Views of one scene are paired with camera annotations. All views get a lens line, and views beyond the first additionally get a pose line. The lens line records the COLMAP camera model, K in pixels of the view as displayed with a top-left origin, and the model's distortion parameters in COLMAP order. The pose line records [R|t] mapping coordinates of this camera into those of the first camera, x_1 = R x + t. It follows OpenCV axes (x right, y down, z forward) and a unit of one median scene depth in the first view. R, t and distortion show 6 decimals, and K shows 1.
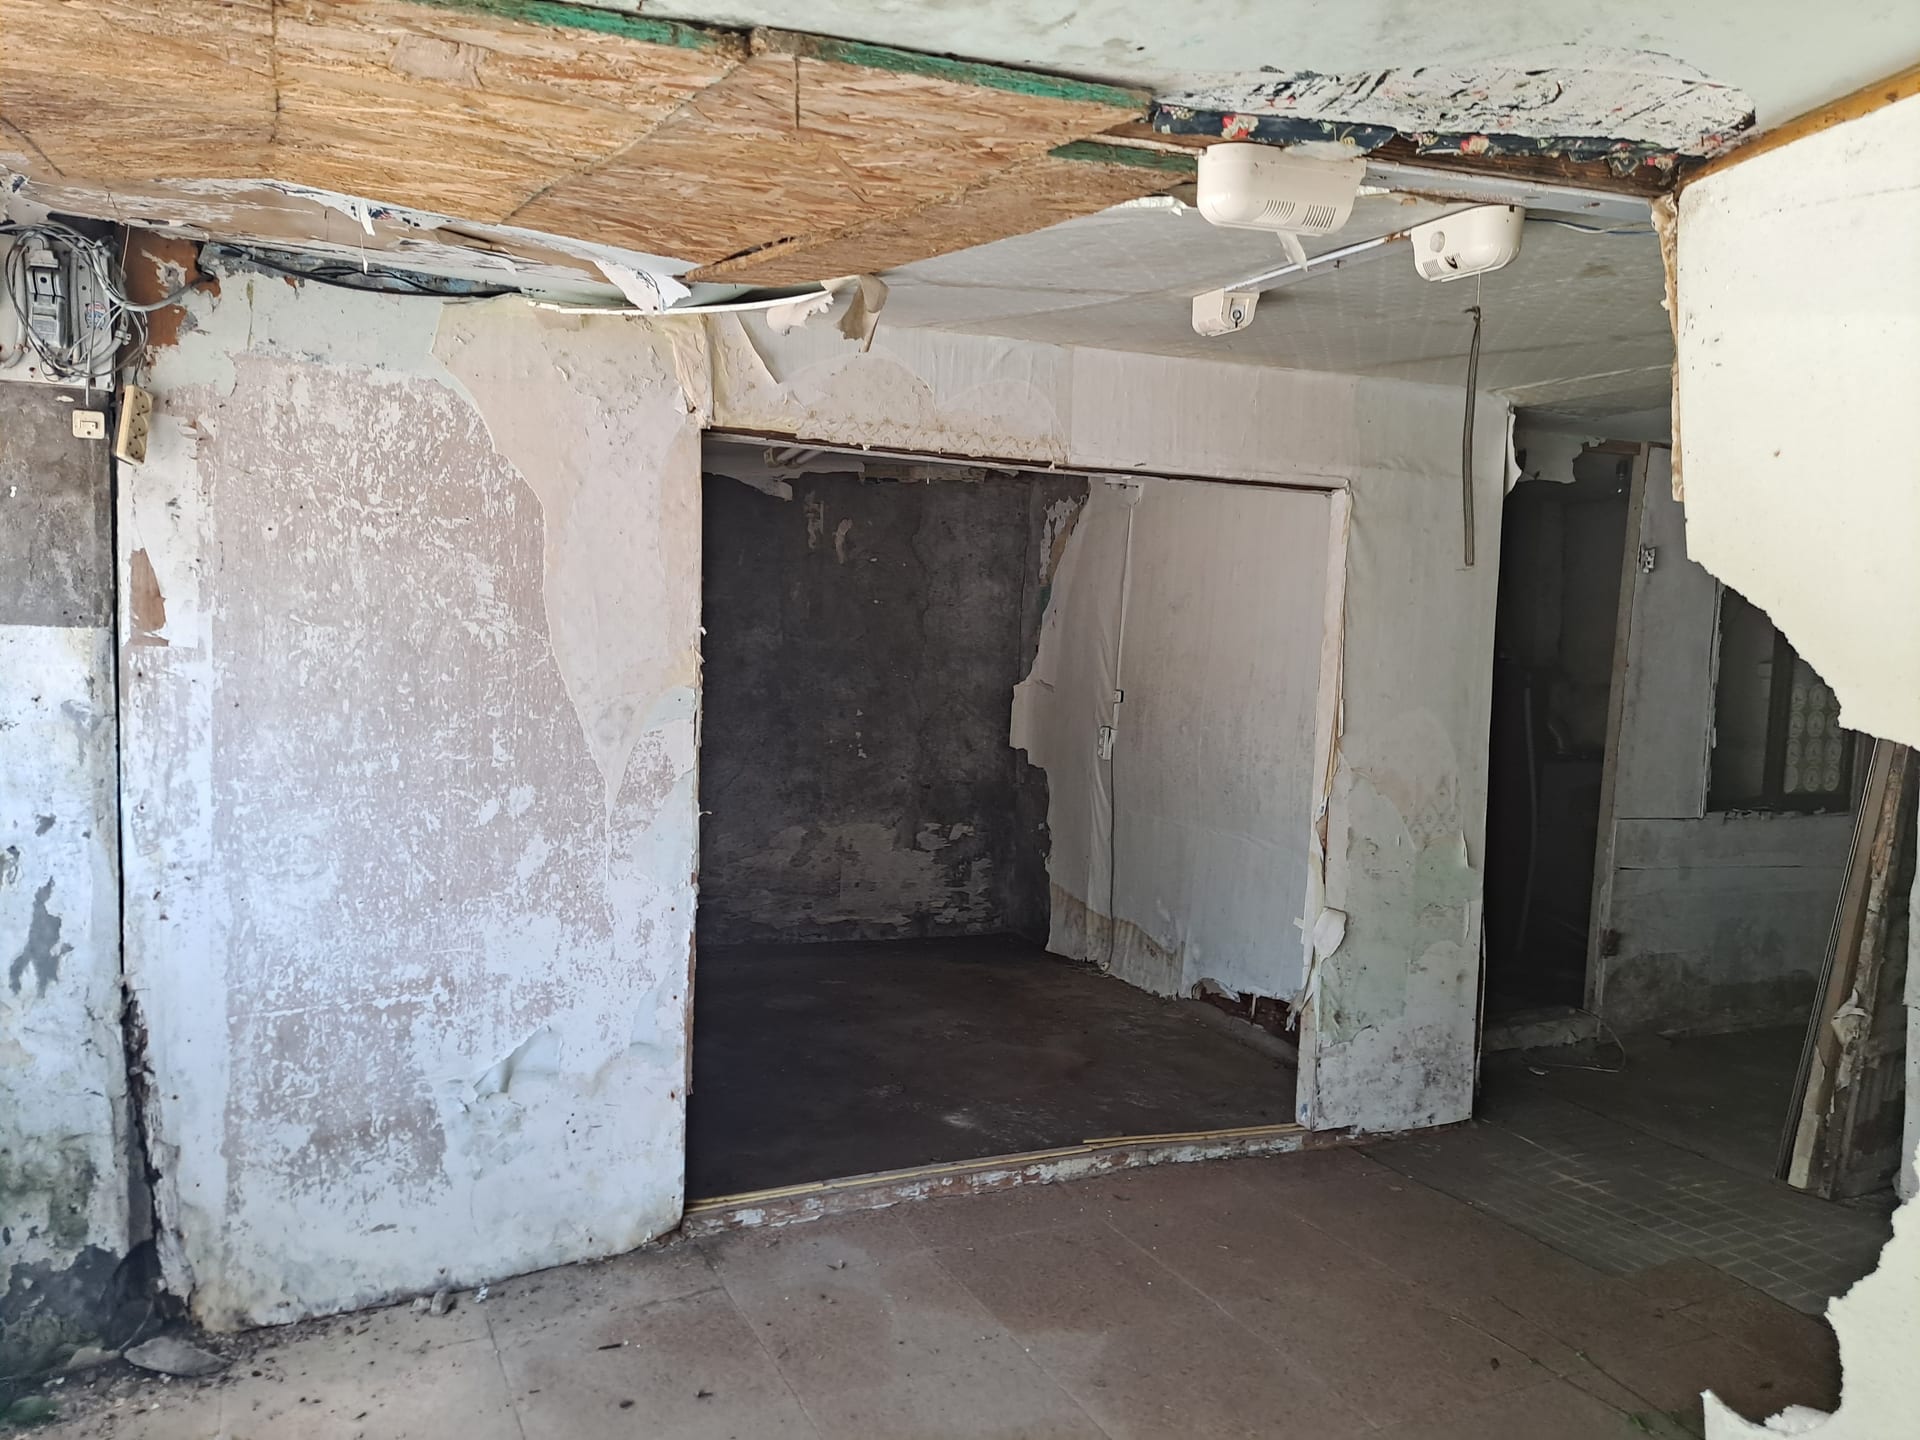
lens RADIAL K [[1363.2, 0, 953.8], [0, 1363.2, 716.7], [0, 0, 1]] dist [0.066594, -0.068955]
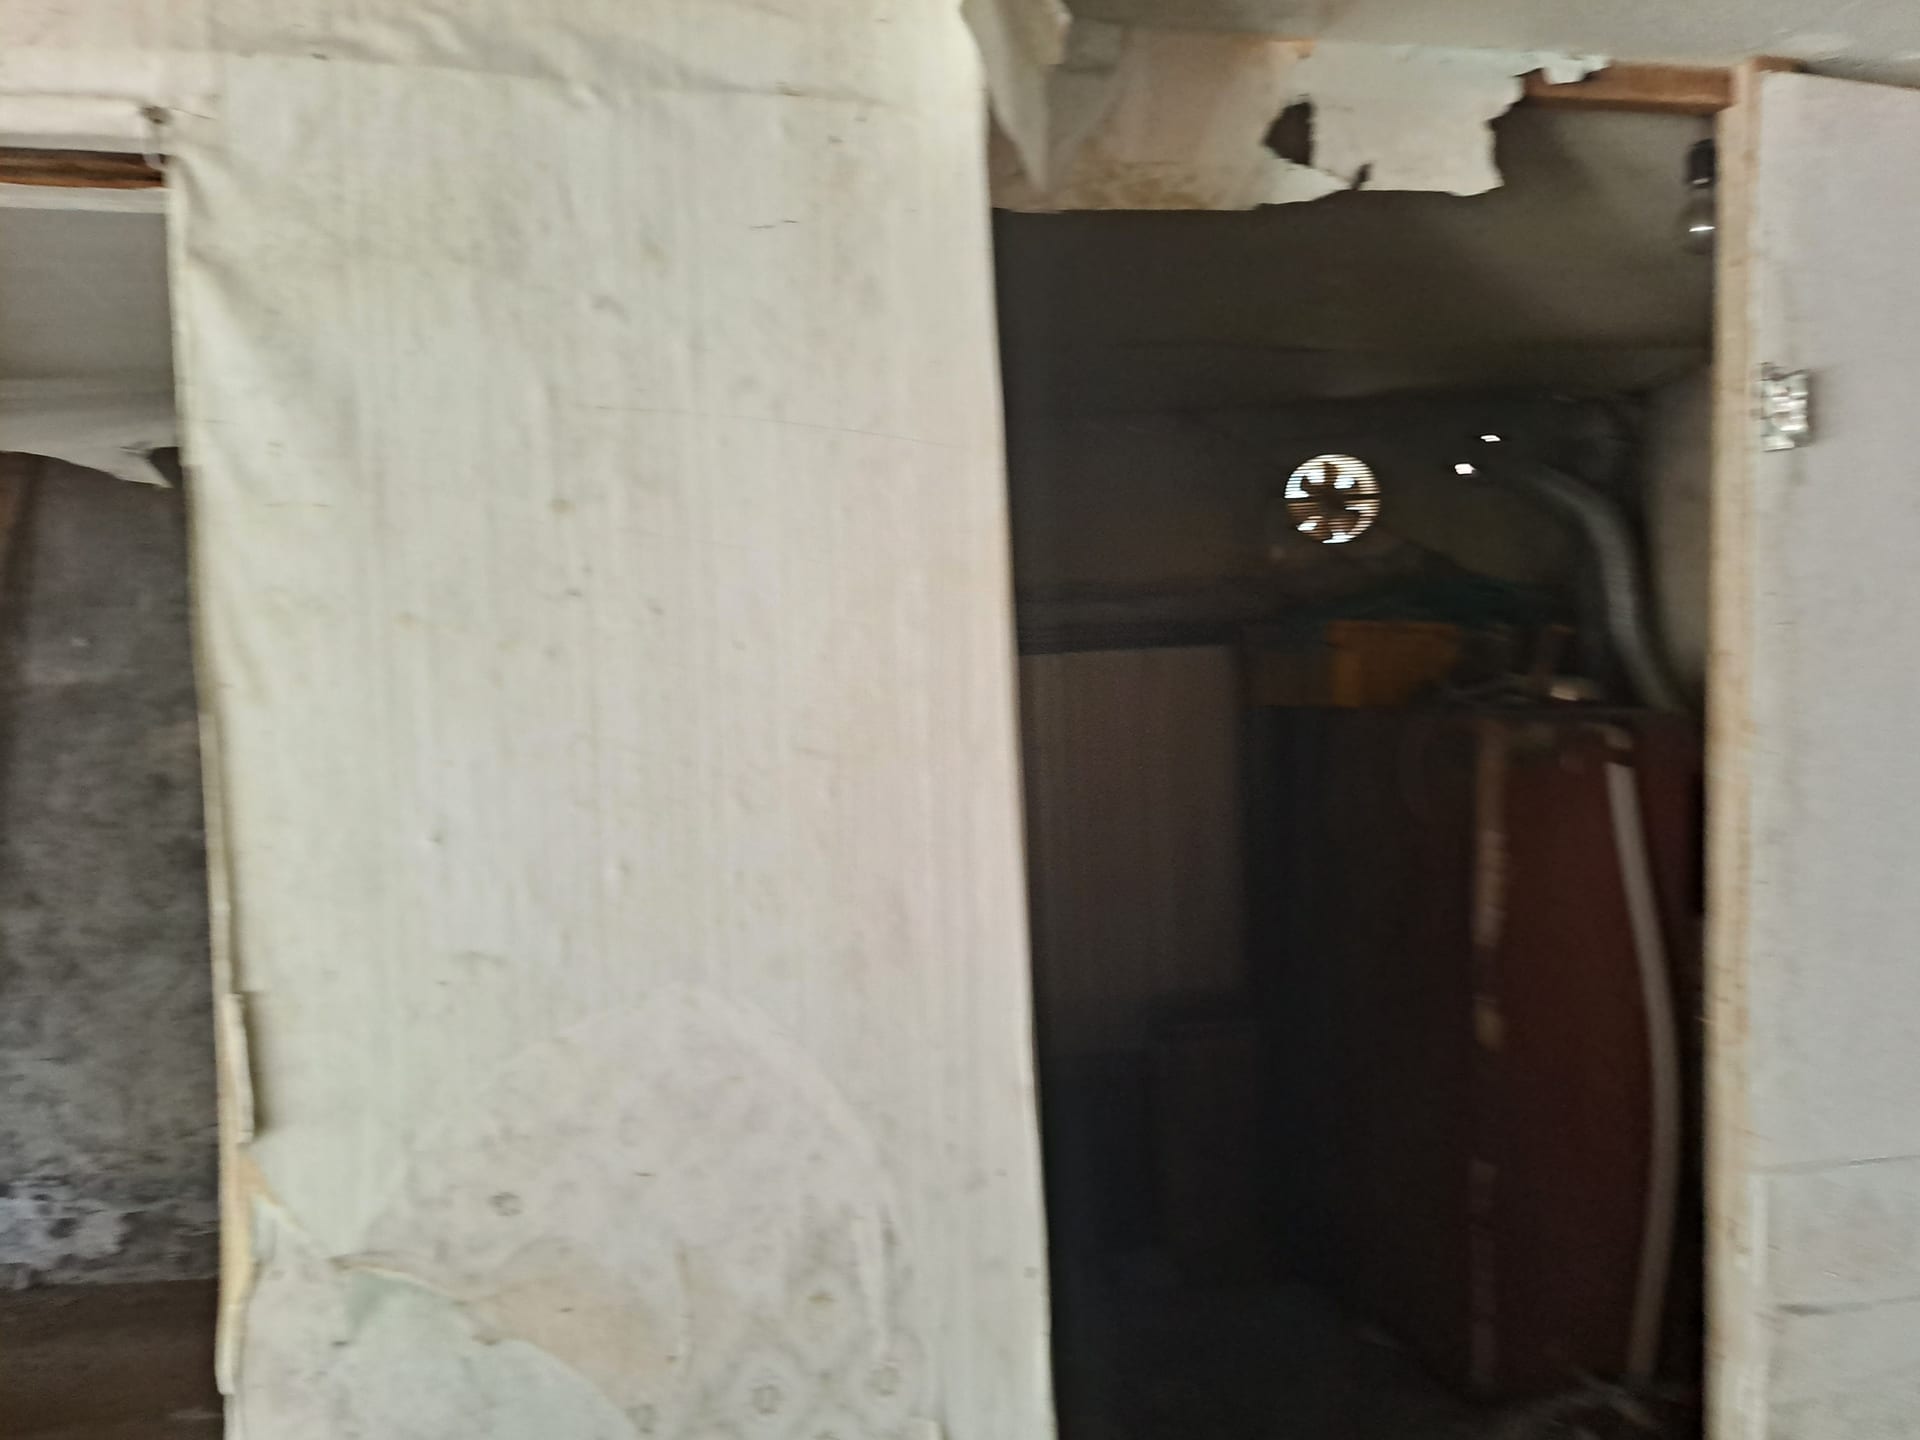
lens RADIAL K [[1363.2, 0, 969.6], [0, 1363.2, 726.0], [0, 0, 1]] dist [0.066594, -0.068955]
pose [[0.973320, -0.061149, -0.221154, 0.446853], [0.055089, 0.997920, -0.033473, -0.043141], [0.222741, 0.020396, 0.974664, 0.742445]]
